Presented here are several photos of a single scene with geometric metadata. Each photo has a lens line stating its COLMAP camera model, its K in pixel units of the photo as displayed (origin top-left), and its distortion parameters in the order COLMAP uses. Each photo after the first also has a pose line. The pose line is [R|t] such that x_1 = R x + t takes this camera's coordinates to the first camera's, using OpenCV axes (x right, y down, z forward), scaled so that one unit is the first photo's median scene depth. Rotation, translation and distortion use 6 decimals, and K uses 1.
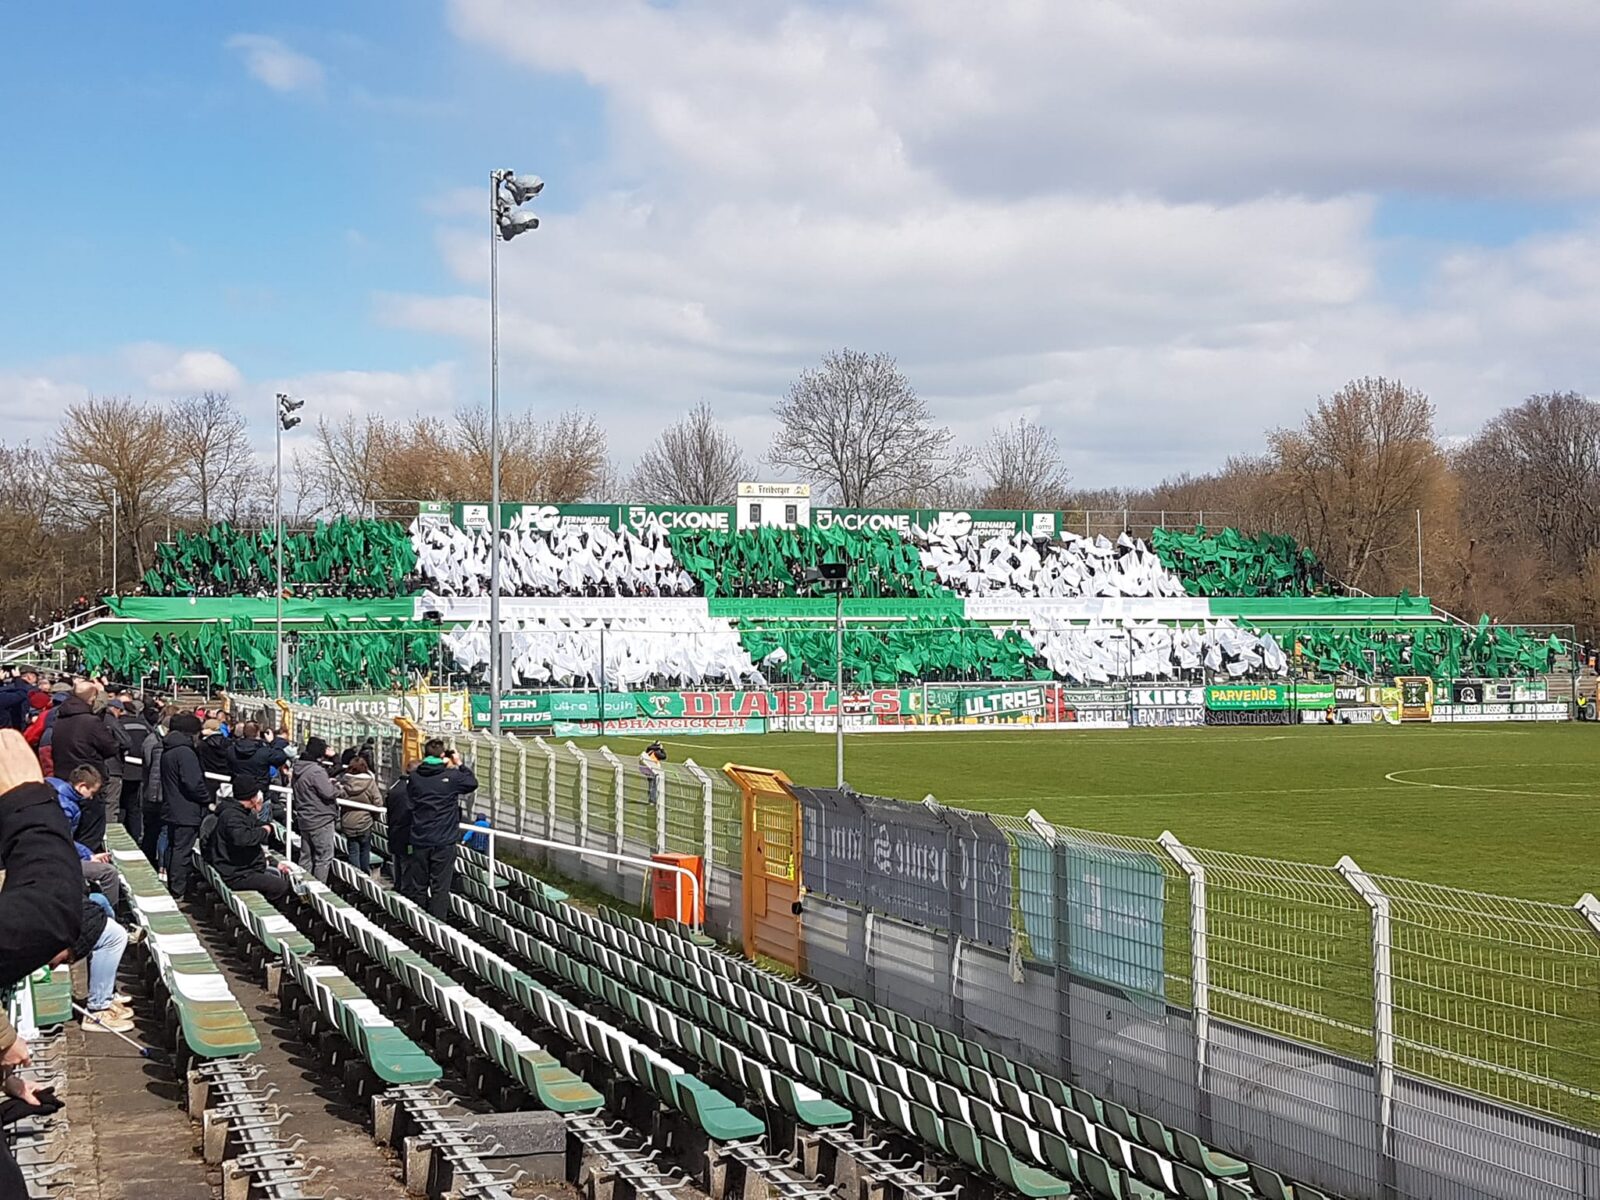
lens RADIAL K [[2251.9, 0, 800.0], [0, 2251.9, 600.0], [0, 0, 1]] dist [0.277007, -0.471598]
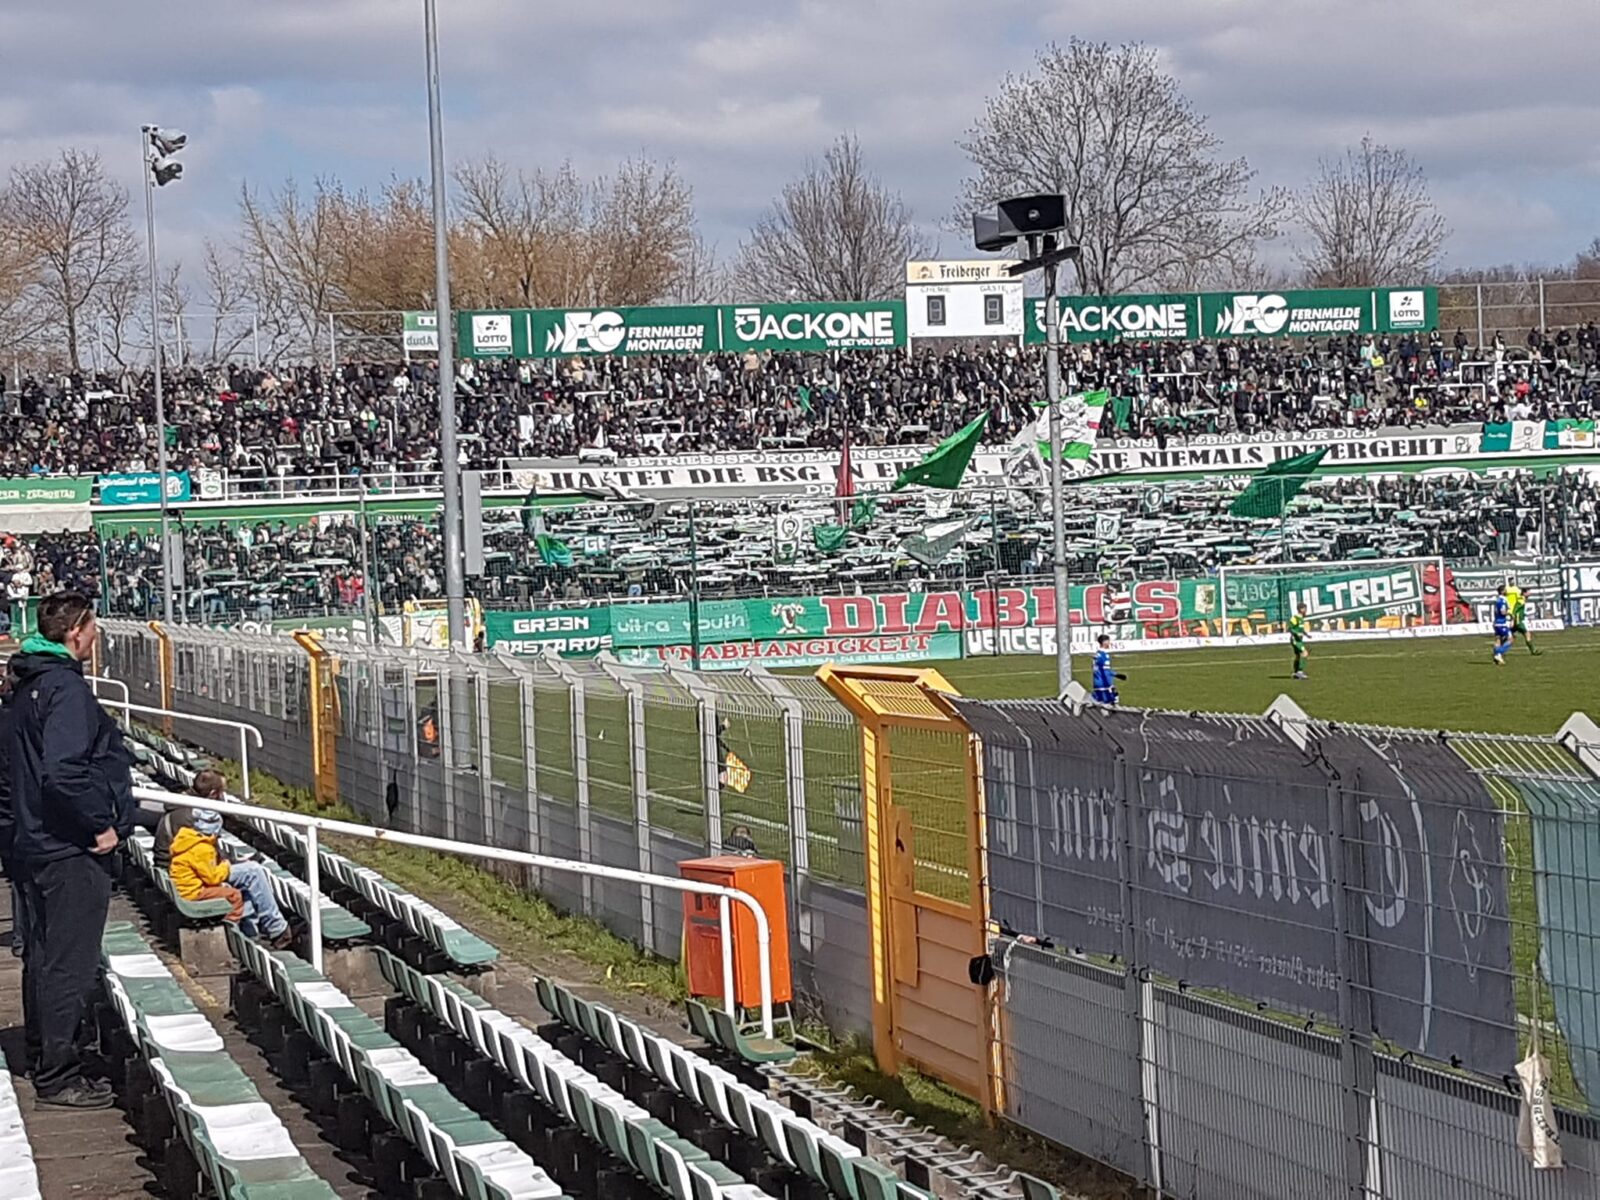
lens RADIAL K [[3228.7, 0, 790.8], [0, 3228.7, 586.7], [0, 0, 1]] dist [0.273057, -0.404342]
pose [[0.996651, -0.035916, -0.073460, 0.003823], [0.038032, 0.998895, 0.027614, 0.013800], [0.072387, -0.030315, 0.996916, 0.121058]]
